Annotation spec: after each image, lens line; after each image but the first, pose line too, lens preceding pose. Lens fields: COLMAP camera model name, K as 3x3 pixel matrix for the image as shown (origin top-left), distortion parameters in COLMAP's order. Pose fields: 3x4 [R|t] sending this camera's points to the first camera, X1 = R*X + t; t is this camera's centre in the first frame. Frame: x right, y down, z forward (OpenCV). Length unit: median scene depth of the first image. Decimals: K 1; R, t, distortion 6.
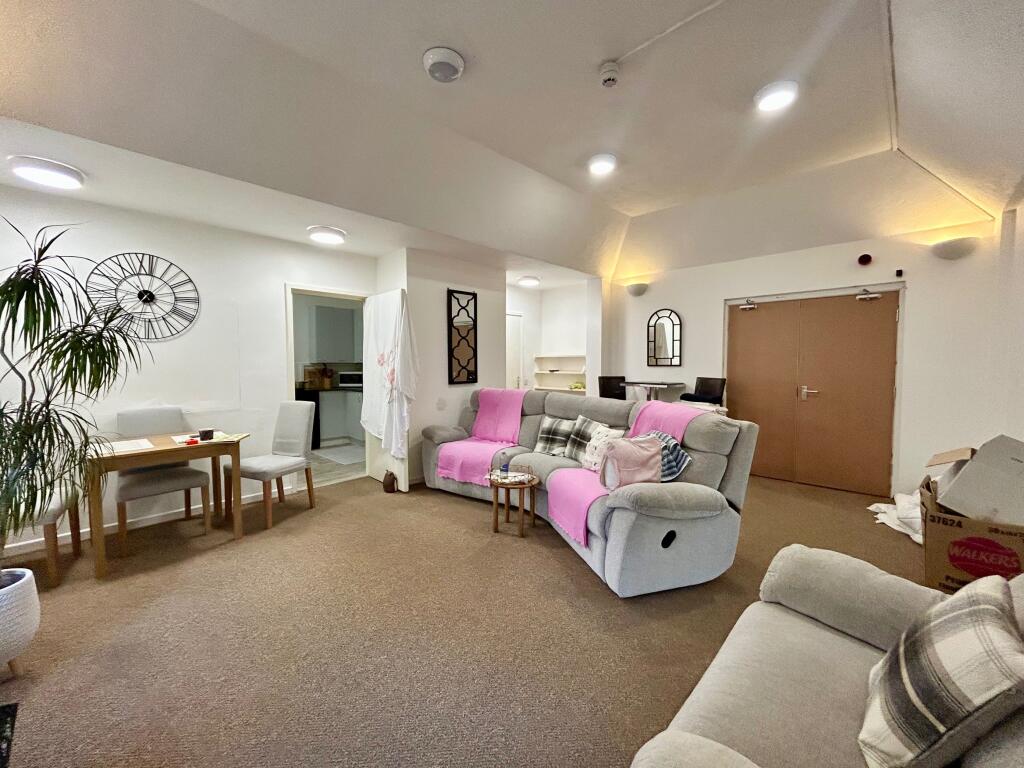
lens RADIAL K [[416.1, 0, 507.3], [0, 416.1, 381.6], [0, 0, 1]] dist [-0.000408, 0.000137]
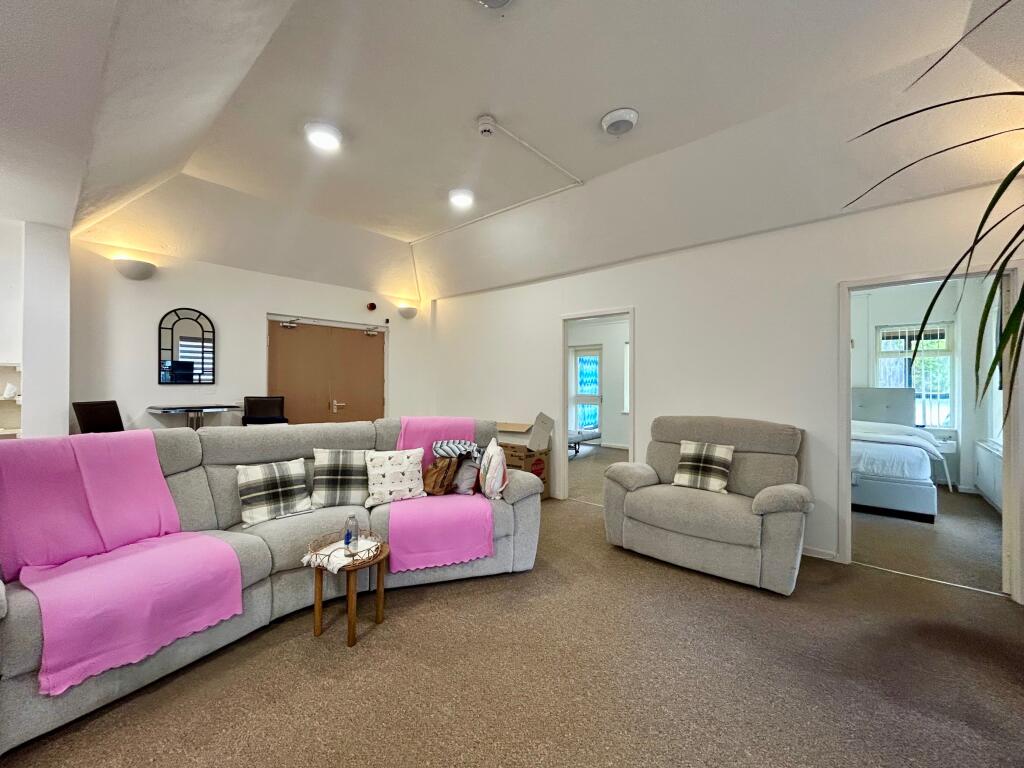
lens RADIAL K [[416.1, 0, 507.3], [0, 416.1, 381.6], [0, 0, 1]] dist [-0.000408, 0.000137]
pose [[-0.053571, 0.002908, 0.998560, -0.482495], [0.041697, 0.999130, -0.000673, -0.020433], [-0.997693, 0.041600, -0.053645, 0.559020]]
